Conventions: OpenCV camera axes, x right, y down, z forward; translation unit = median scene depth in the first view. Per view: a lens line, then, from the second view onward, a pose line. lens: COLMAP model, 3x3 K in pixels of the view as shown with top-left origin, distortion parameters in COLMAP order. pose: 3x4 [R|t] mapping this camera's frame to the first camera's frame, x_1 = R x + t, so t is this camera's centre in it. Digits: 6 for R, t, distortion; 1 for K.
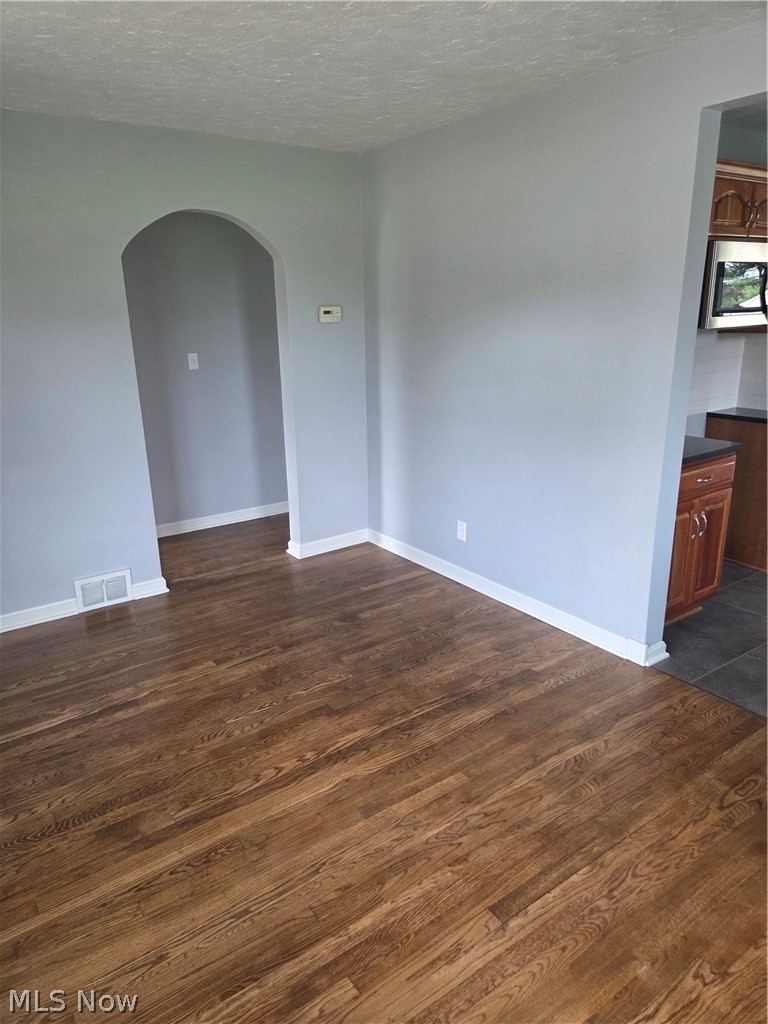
lens RADIAL K [[693.6, 0, 380.2], [0, 693.6, 509.9], [0, 0, 1]] dist [0.063191, -0.051621]
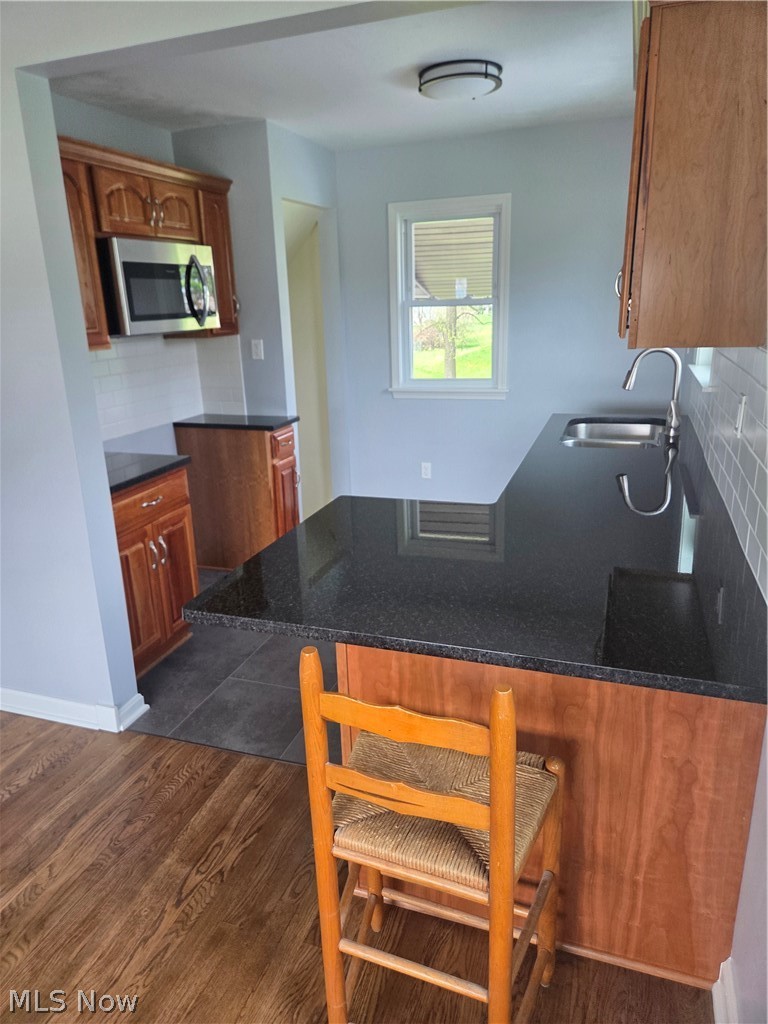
lens RADIAL K [[693.6, 0, 383.4], [0, 693.6, 511.1], [0, 0, 1]] dist [0.063191, -0.051621]
pose [[0.809224, -0.183838, 0.557997, 0.209141], [0.186910, 0.980993, 0.052136, -0.024628], [-0.556975, 0.062106, 0.828204, 0.096307]]
